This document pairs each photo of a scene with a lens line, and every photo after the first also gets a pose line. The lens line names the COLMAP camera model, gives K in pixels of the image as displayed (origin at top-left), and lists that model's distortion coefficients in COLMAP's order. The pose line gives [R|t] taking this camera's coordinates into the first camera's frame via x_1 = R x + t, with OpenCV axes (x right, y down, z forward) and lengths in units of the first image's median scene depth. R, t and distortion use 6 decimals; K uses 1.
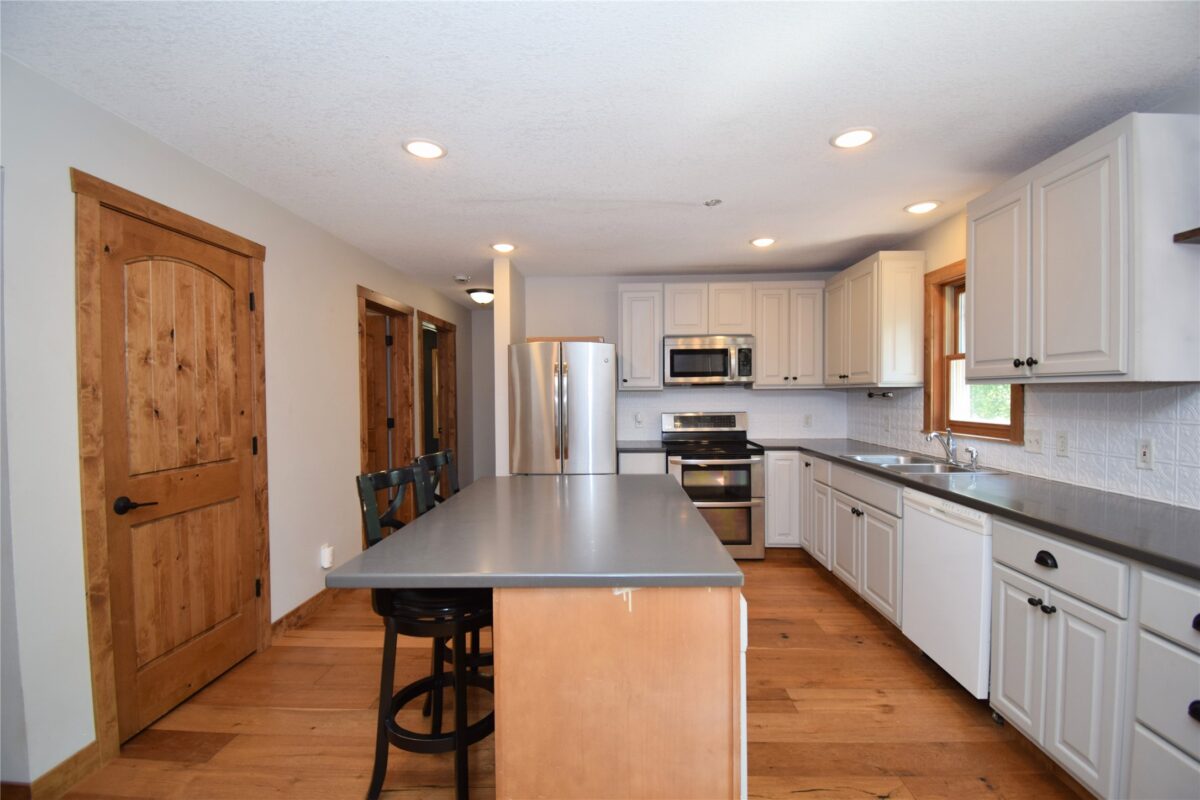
lens RADIAL K [[529.9, 0, 606.5], [0, 529.9, 404.5], [0, 0, 1]] dist [0.007759, -0.017980]
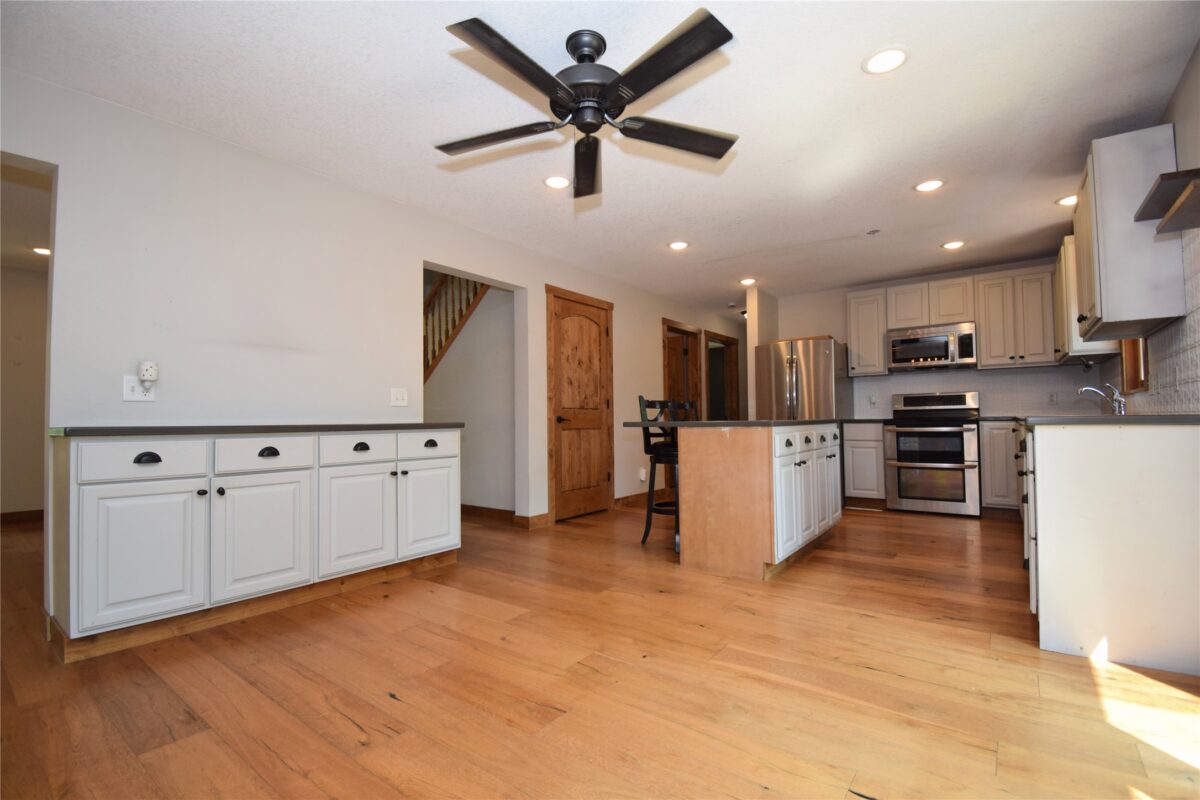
lens RADIAL K [[529.9, 0, 599.6], [0, 529.9, 405.0], [0, 0, 1]] dist [0.007759, -0.017980]
pose [[0.810712, -0.018185, -0.585162, 0.379800], [-0.008185, 0.999068, -0.042387, 0.134977], [0.585387, 0.039153, 0.809808, -0.503515]]
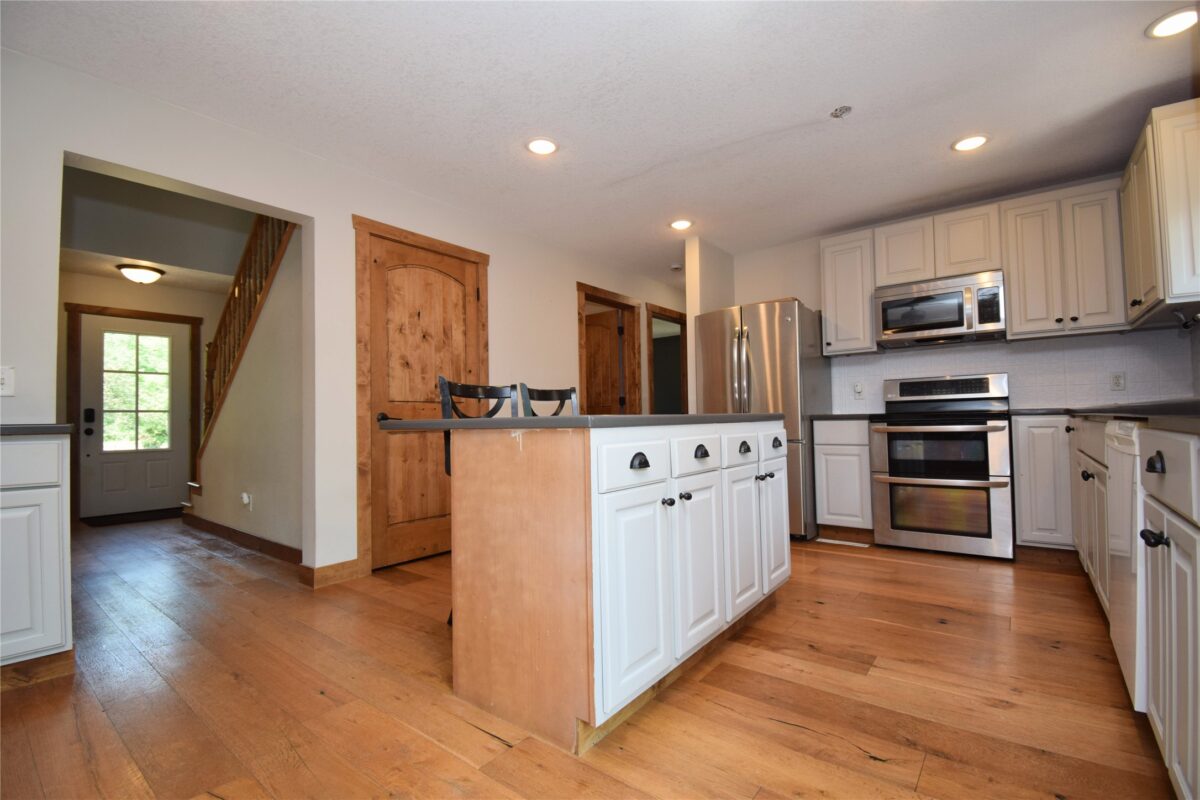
lens RADIAL K [[529.9, 0, 601.7], [0, 529.9, 405.4], [0, 0, 1]] dist [0.007759, -0.017980]
pose [[0.803796, -0.024452, -0.594402, 0.347299], [-0.000321, 0.999137, -0.041535, 0.130697], [0.594904, 0.033576, 0.803095, 0.057083]]
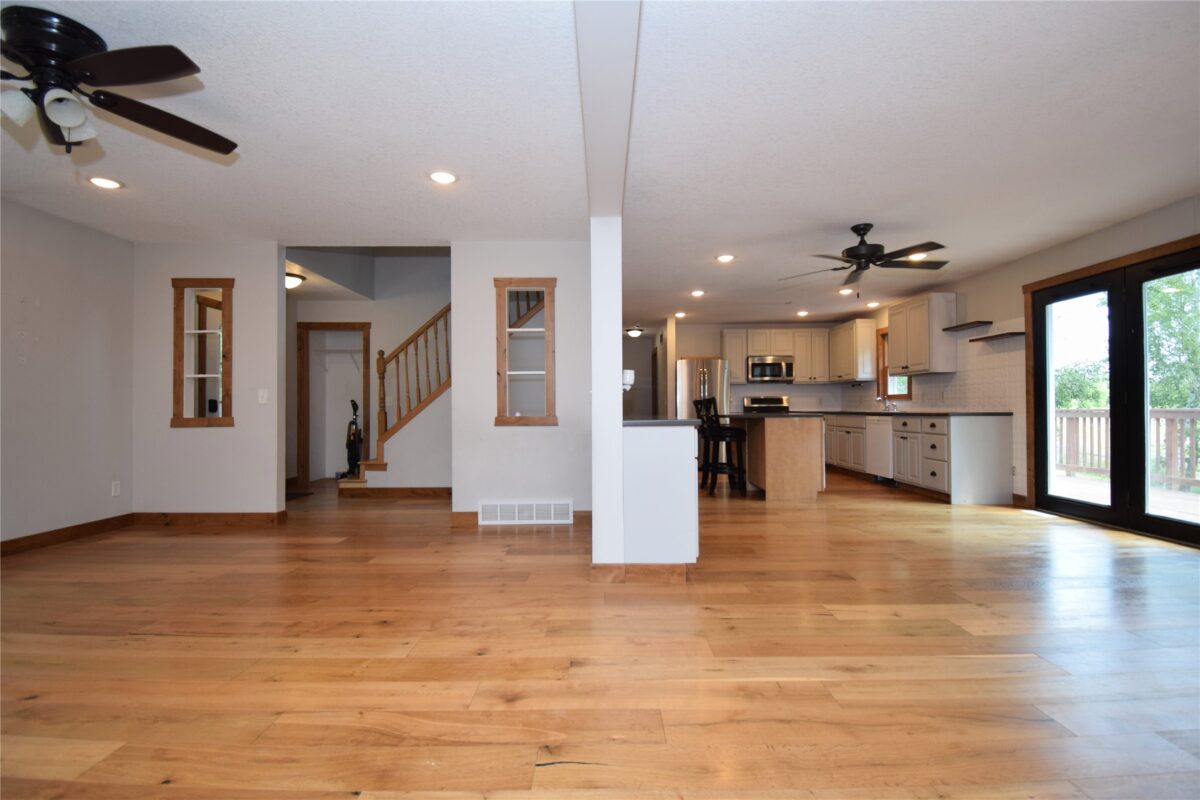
lens RADIAL K [[529.9, 0, 604.5], [0, 529.9, 407.4], [0, 0, 1]] dist [0.007759, -0.017980]
pose [[0.999633, 0.001489, 0.027056, -0.632564], [-0.000847, 0.999719, -0.023699, 0.140977], [-0.027084, 0.023668, 0.999353, -1.252318]]
